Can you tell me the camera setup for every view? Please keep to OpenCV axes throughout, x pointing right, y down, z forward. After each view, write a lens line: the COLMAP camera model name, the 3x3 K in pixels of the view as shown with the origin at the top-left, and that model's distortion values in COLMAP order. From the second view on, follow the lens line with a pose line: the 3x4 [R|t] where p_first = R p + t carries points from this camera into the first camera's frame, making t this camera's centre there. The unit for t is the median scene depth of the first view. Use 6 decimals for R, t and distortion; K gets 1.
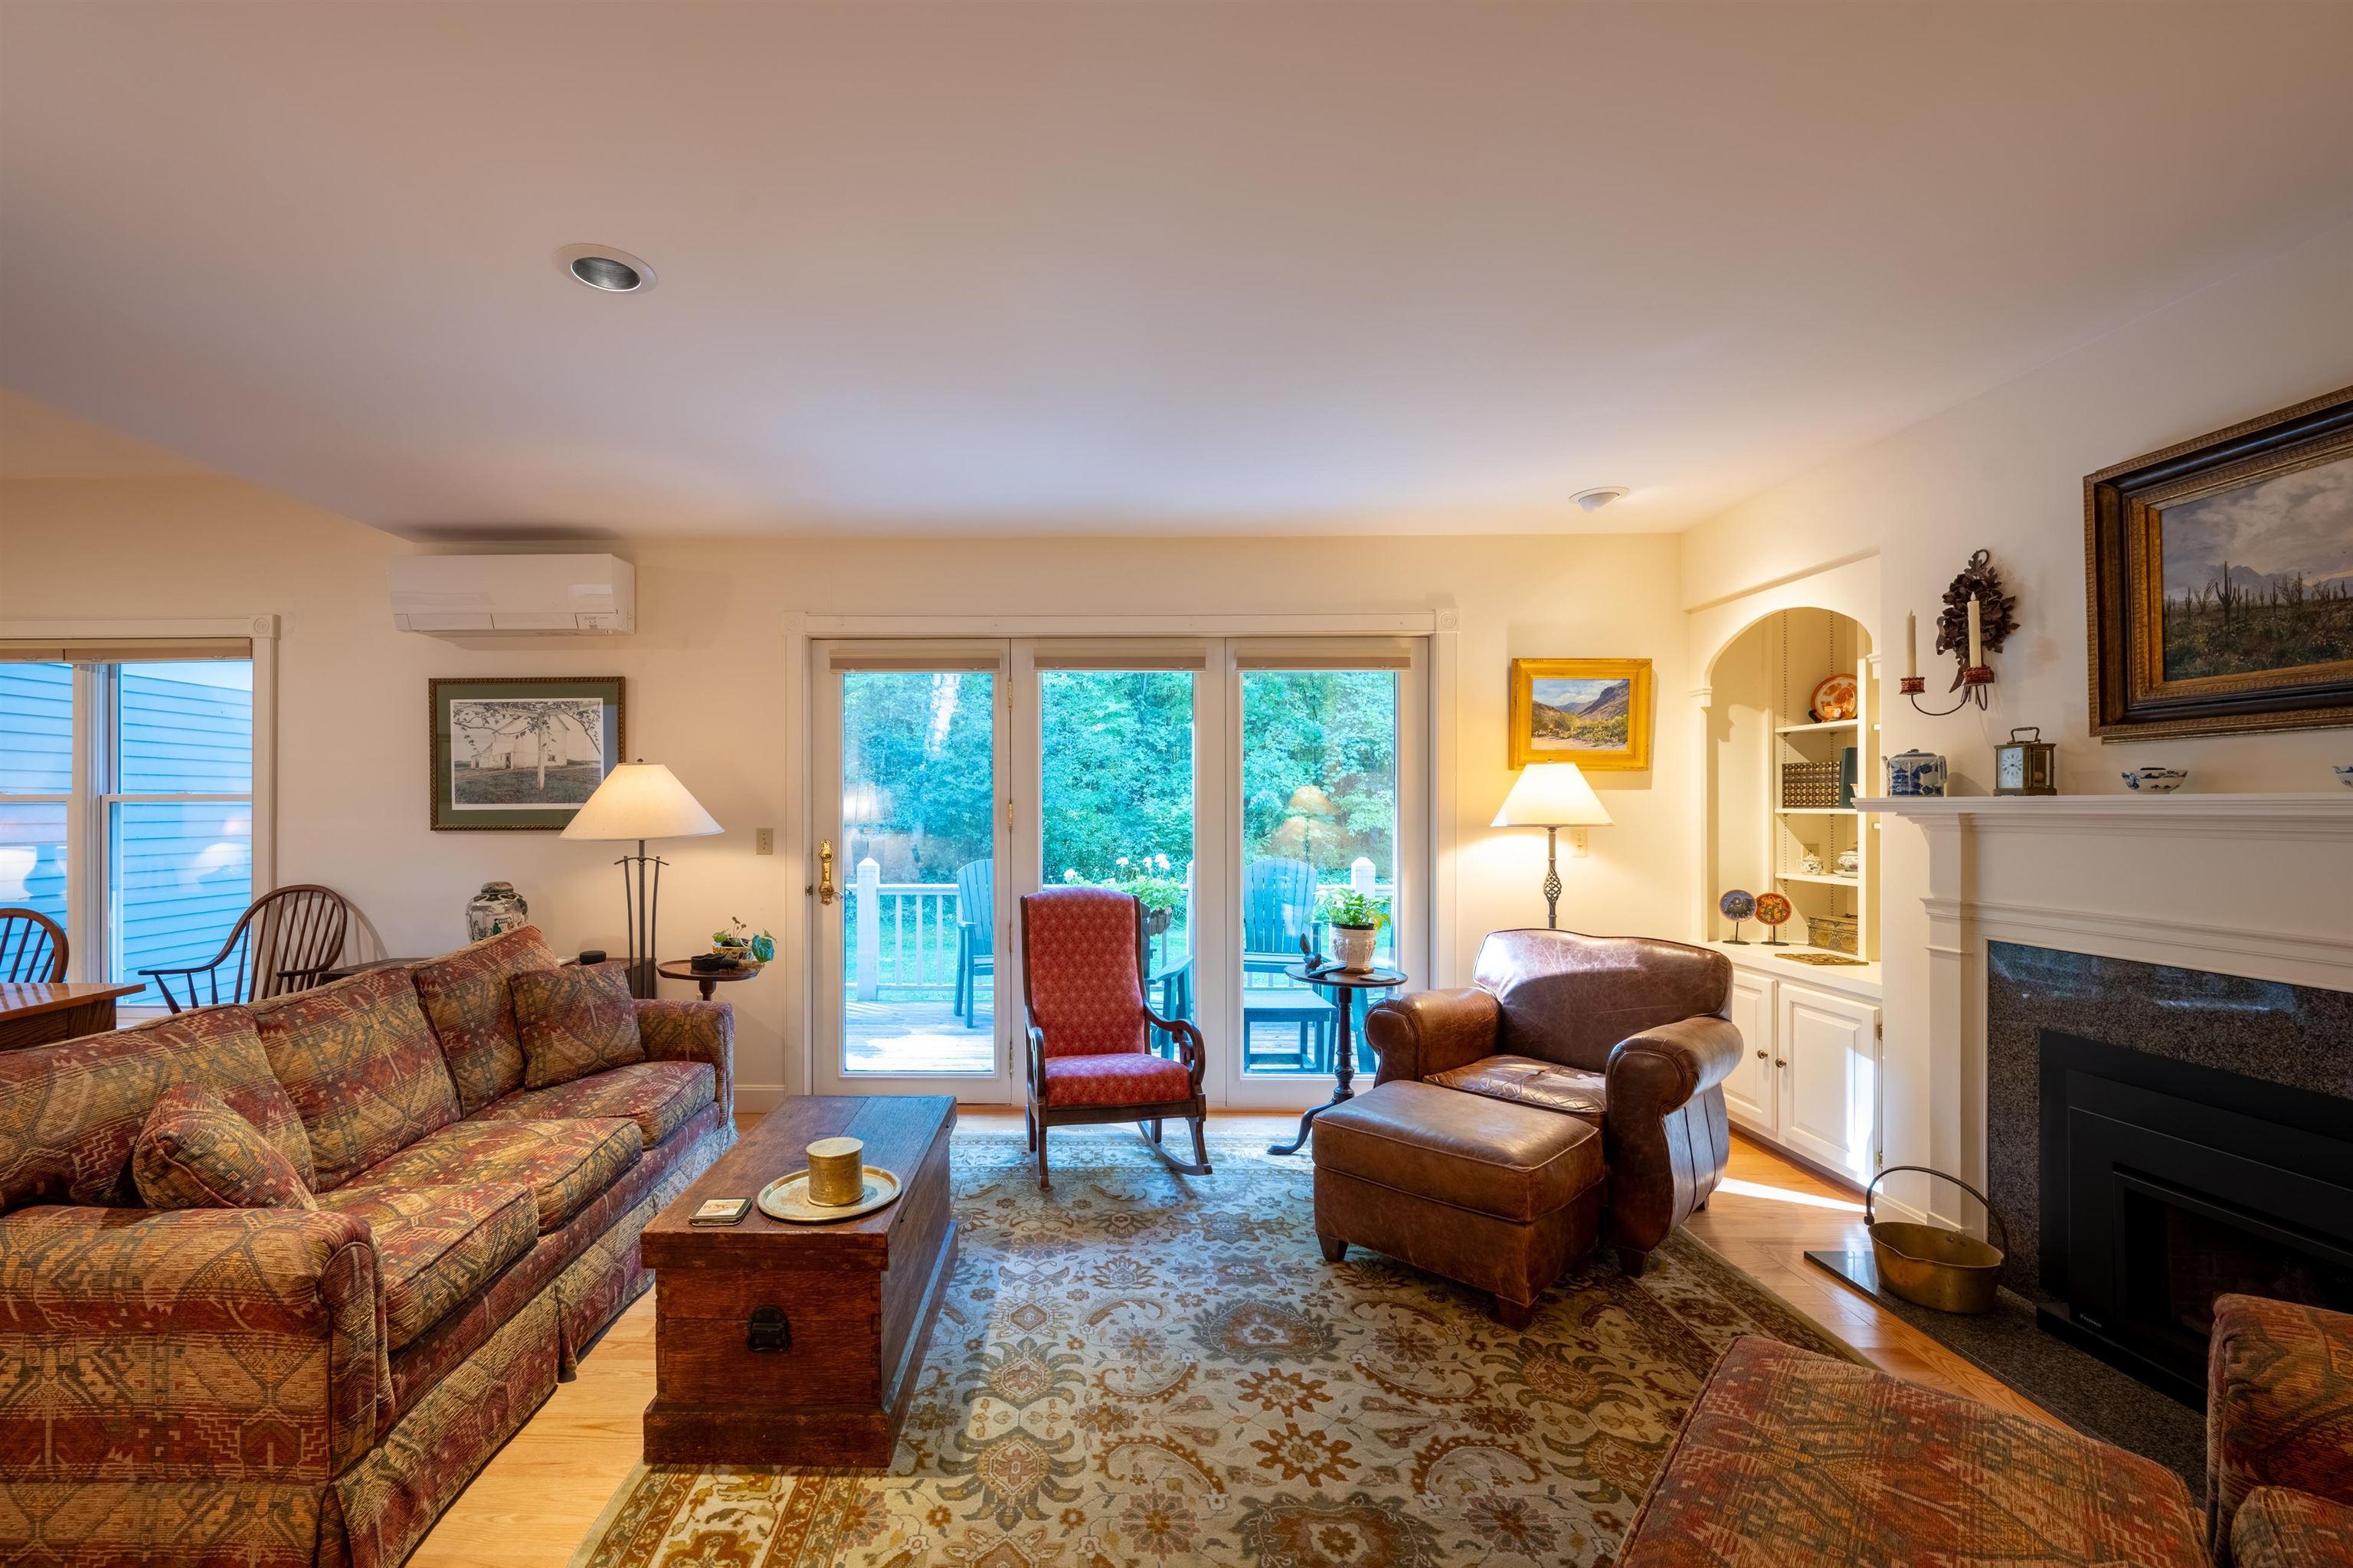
lens RADIAL K [[987.4, 0, 1068.2], [0, 987.4, 809.1], [0, 0, 1]] dist [-0.000756, -0.000604]
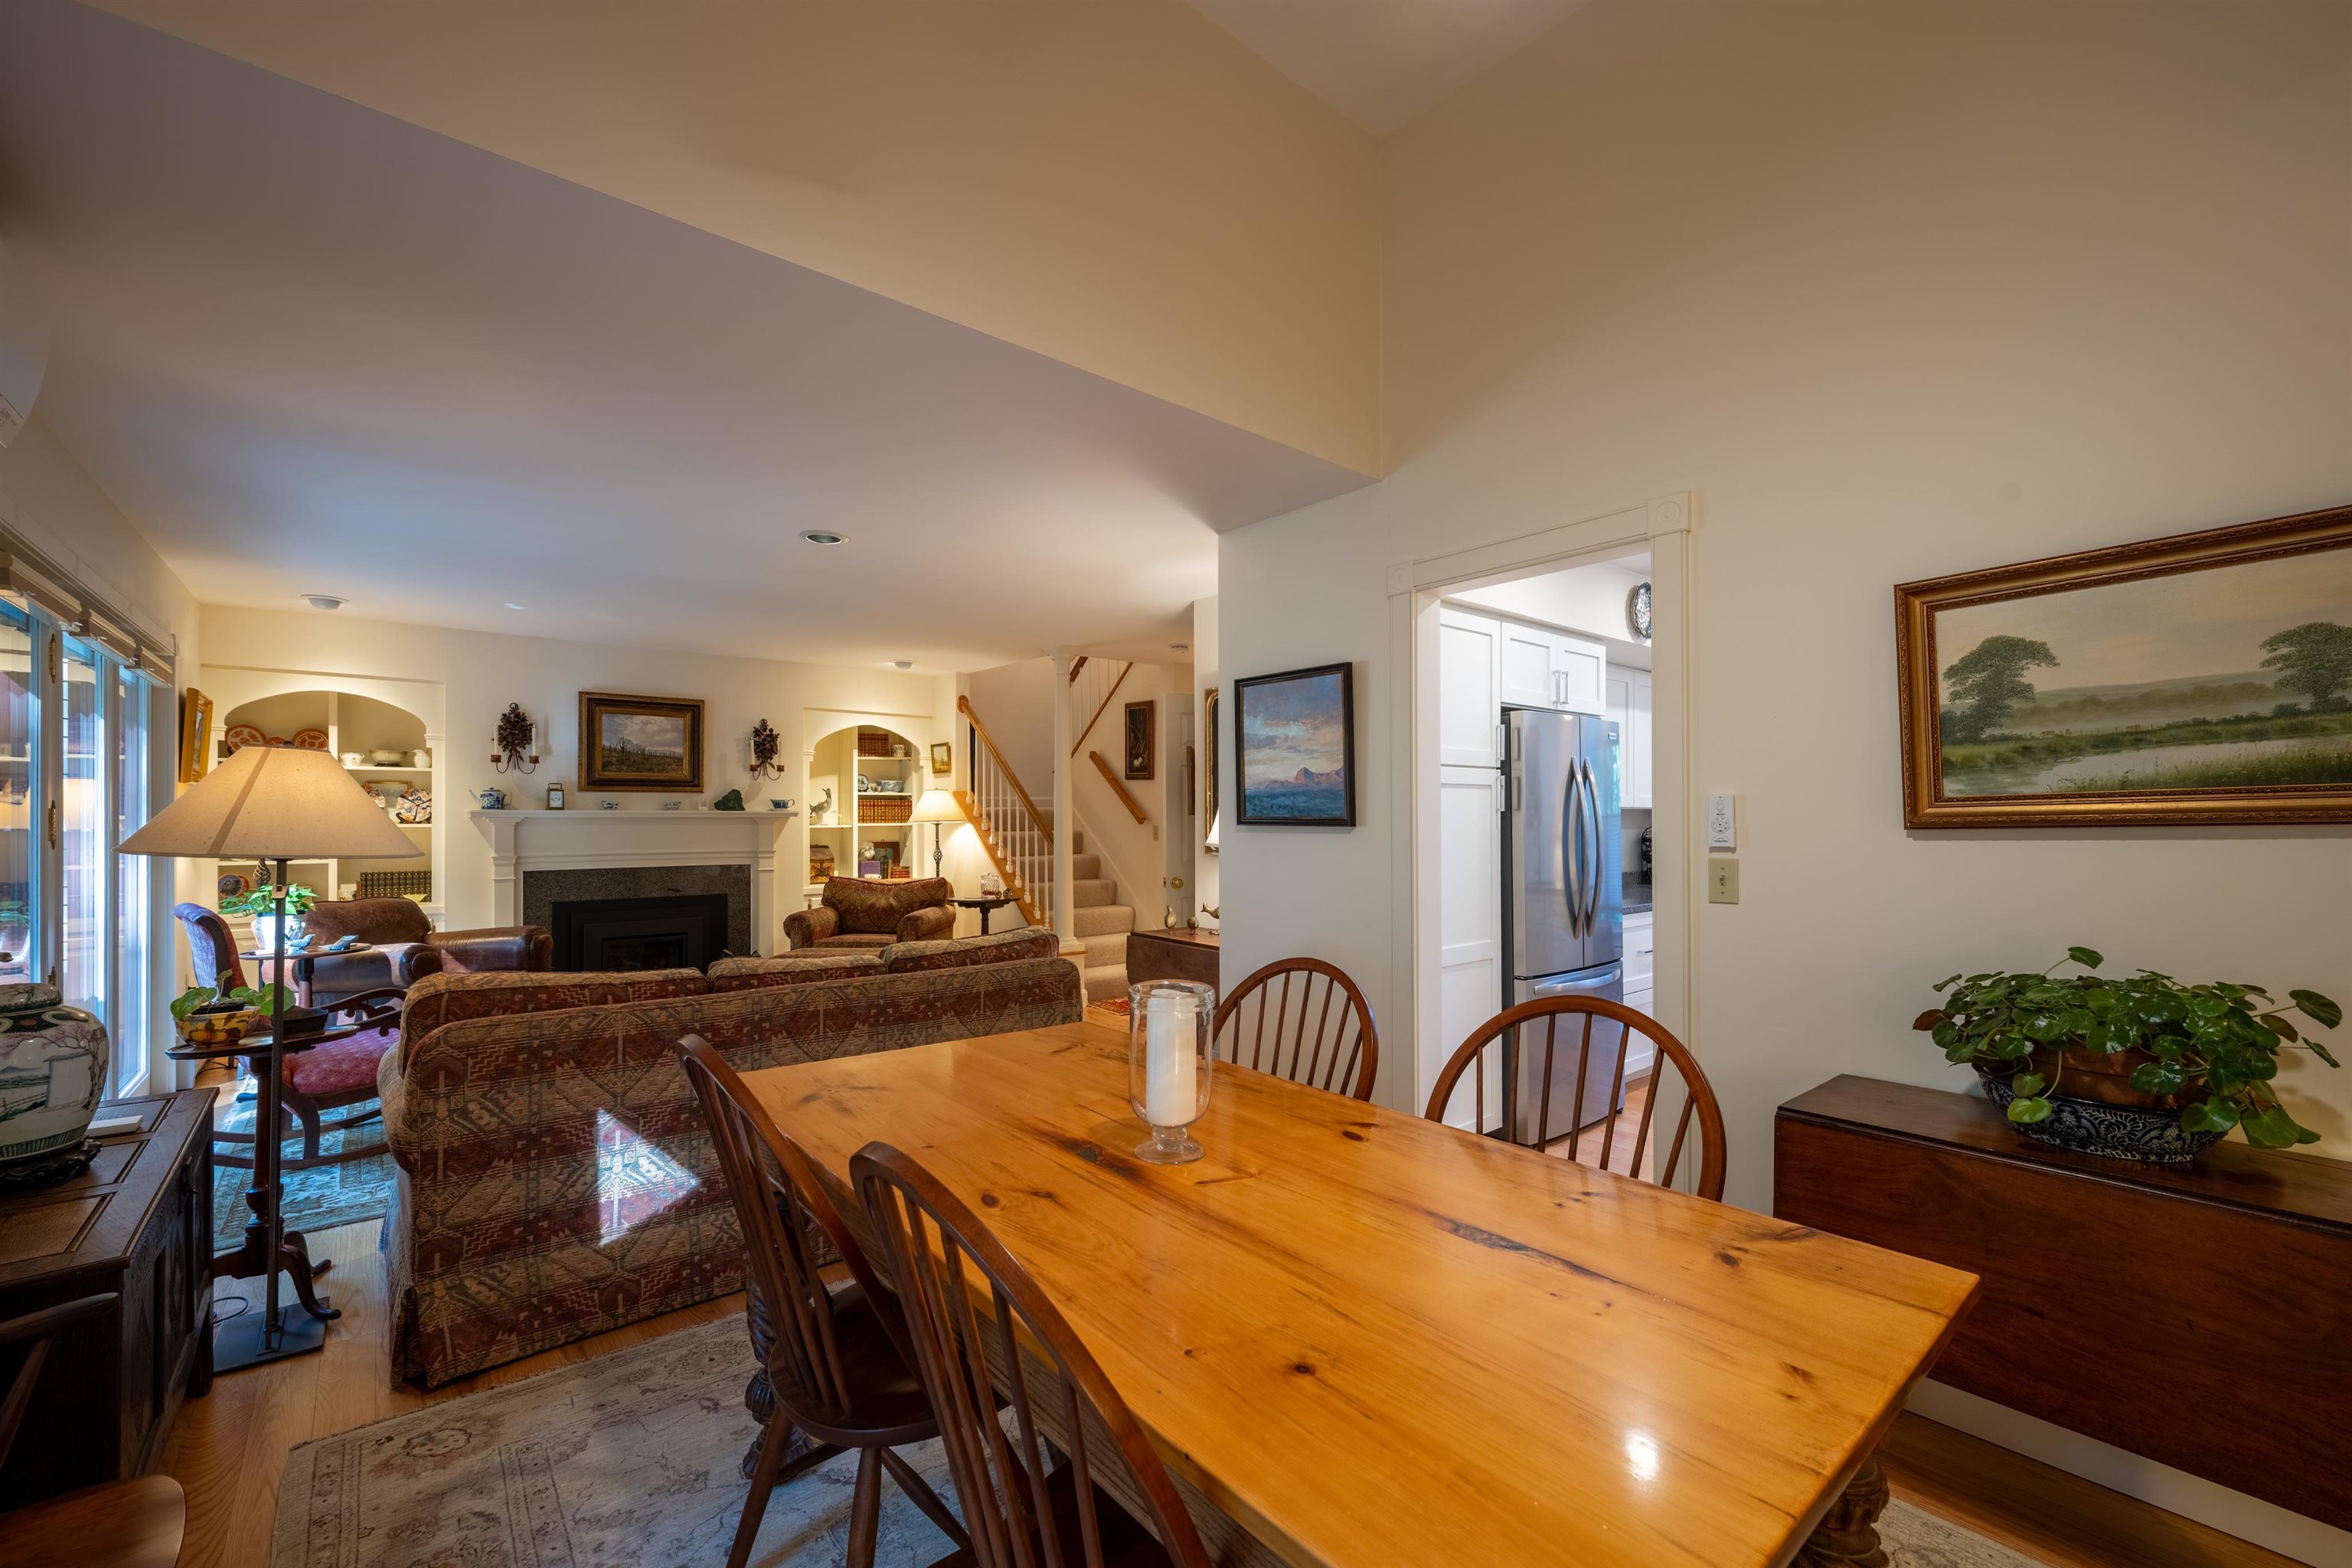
lens RADIAL K [[921.2, 0, 1164.9], [0, 921.2, 814.5], [0, 0, 1]] dist [-0.003278, 0.000004]
pose [[-0.663953, 0.000594, 0.747774, -1.717682], [0.002229, 0.999997, 0.001184, -0.001994], [-0.747771, 0.002453, -0.663952, 1.319159]]
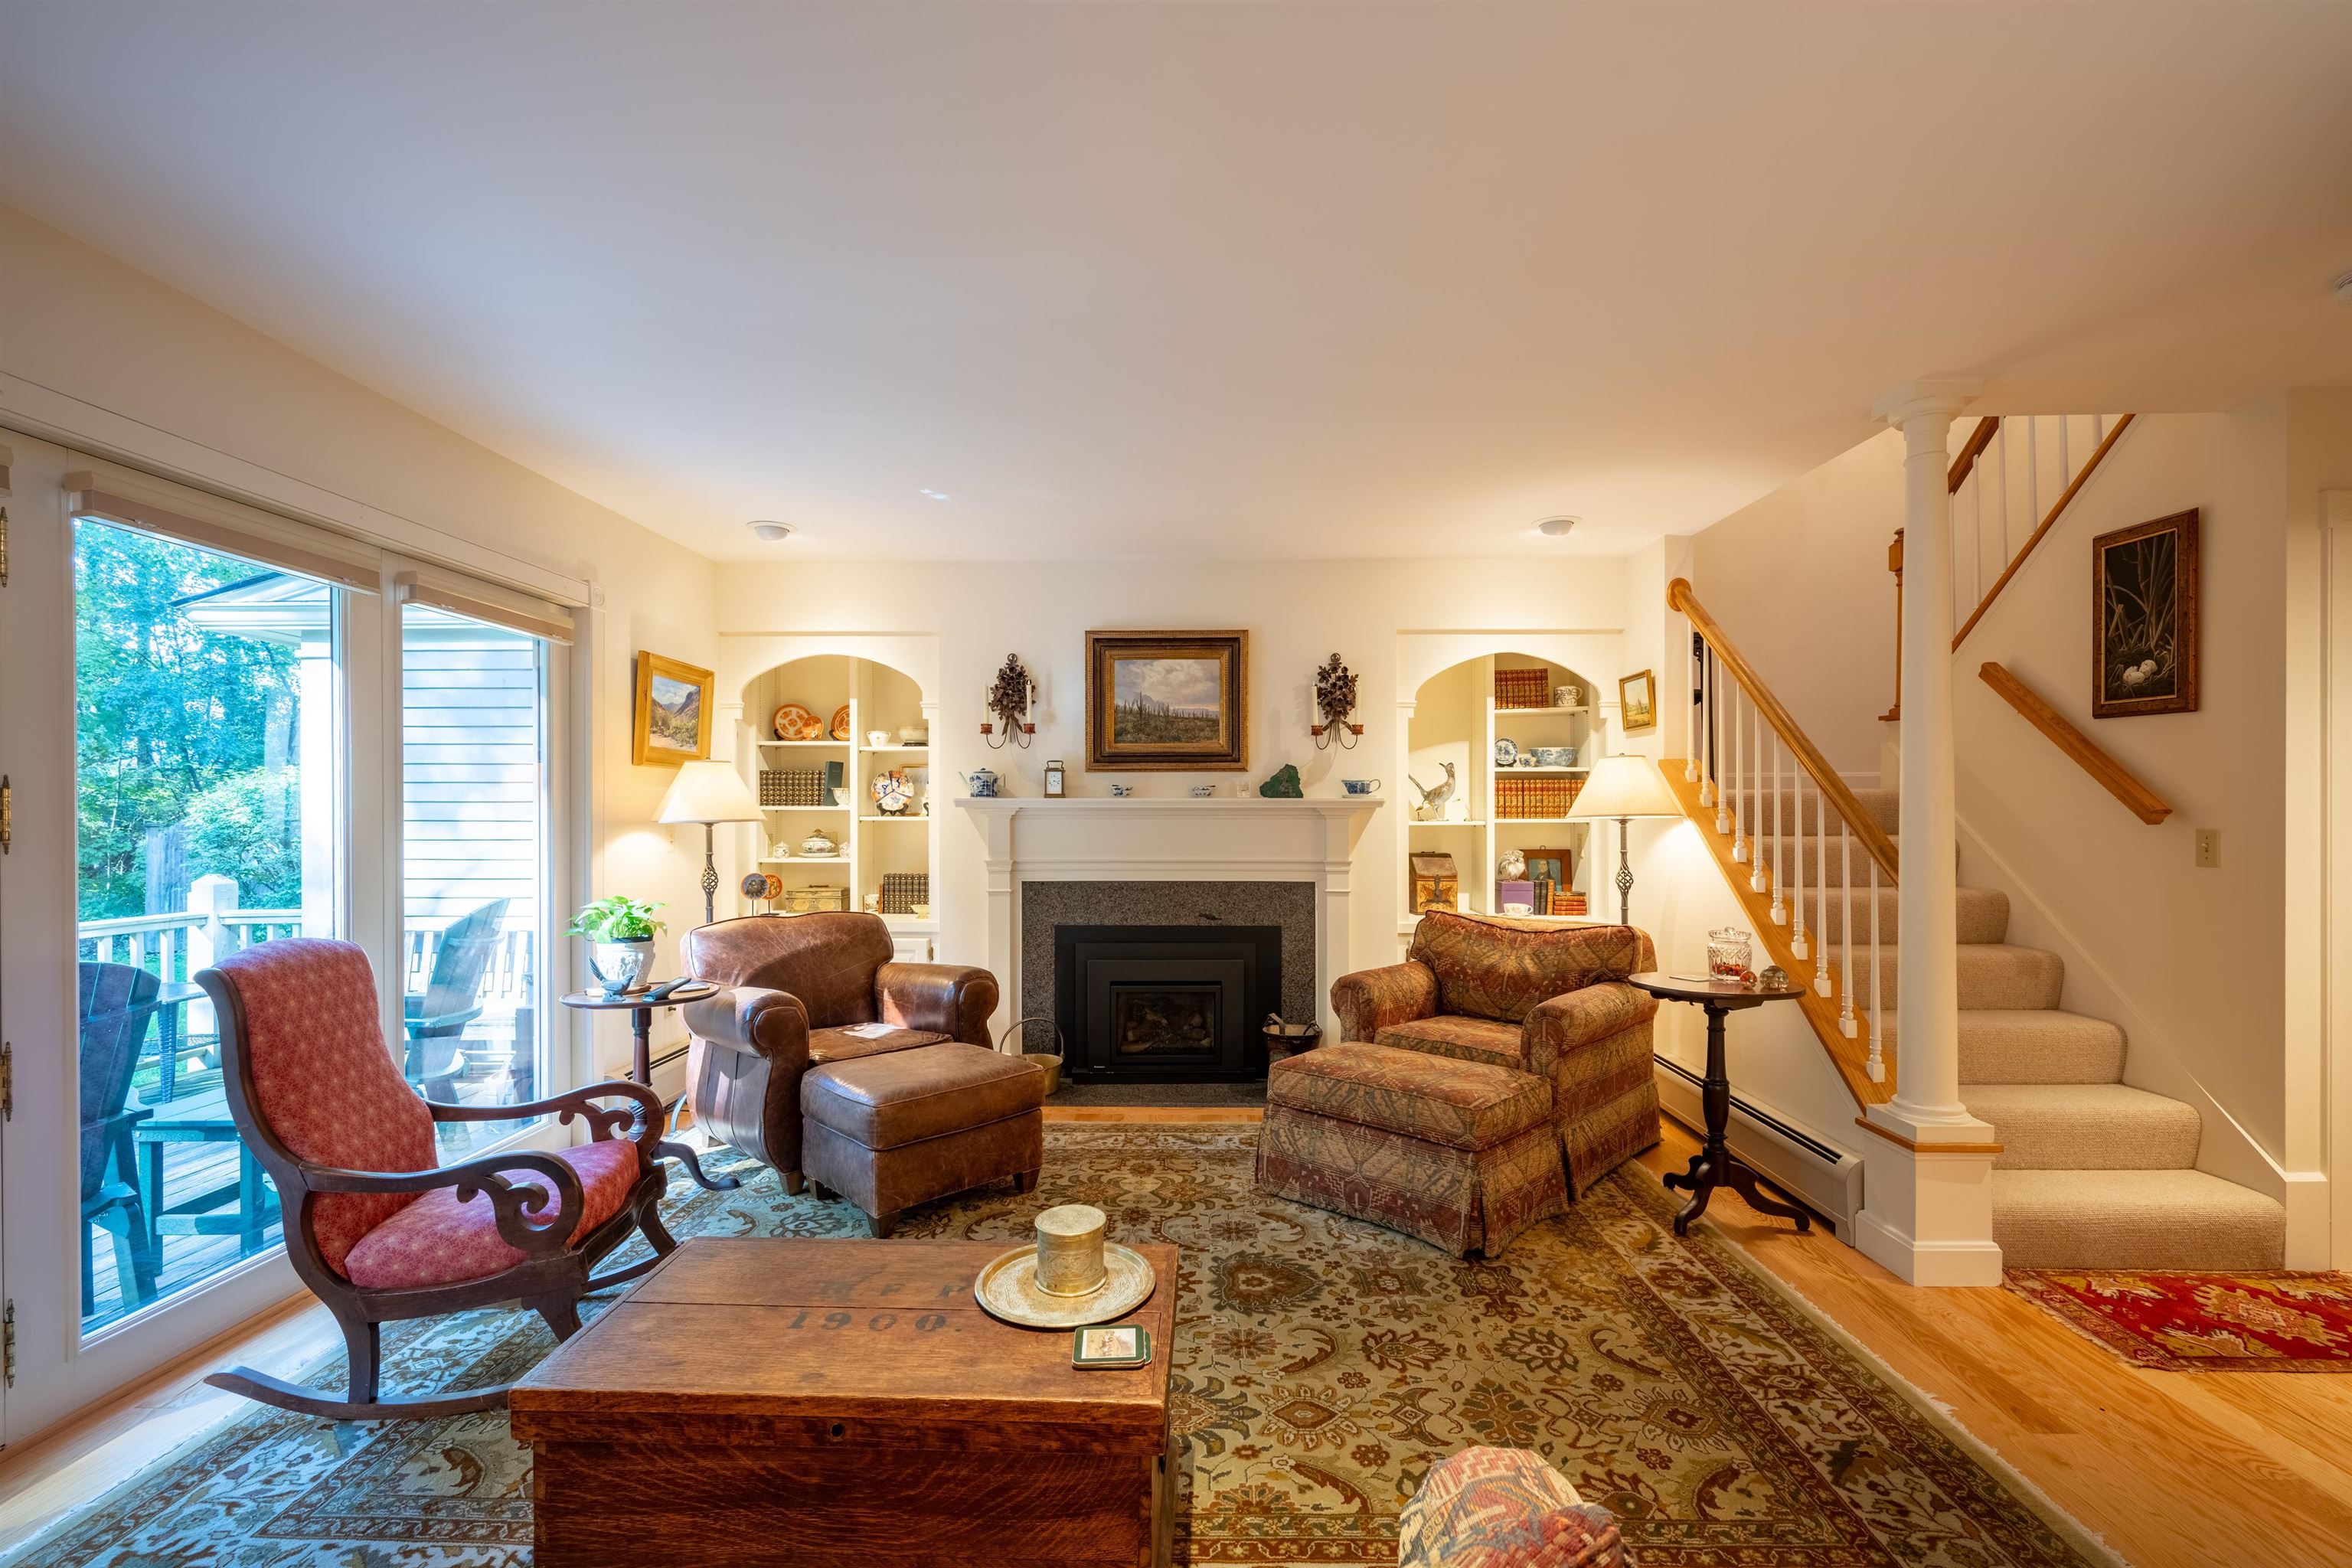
lens RADIAL K [[1008.3, 0, 1178.3], [0, 1008.3, 813.9], [0, 0, 1]] dist [-0.001842, 0.000137]
pose [[0.001297, -0.002123, 0.999997, -0.836425], [0.002447, 0.999995, 0.002119, 0.011359], [-0.999996, 0.002444, 0.001302, 0.728887]]
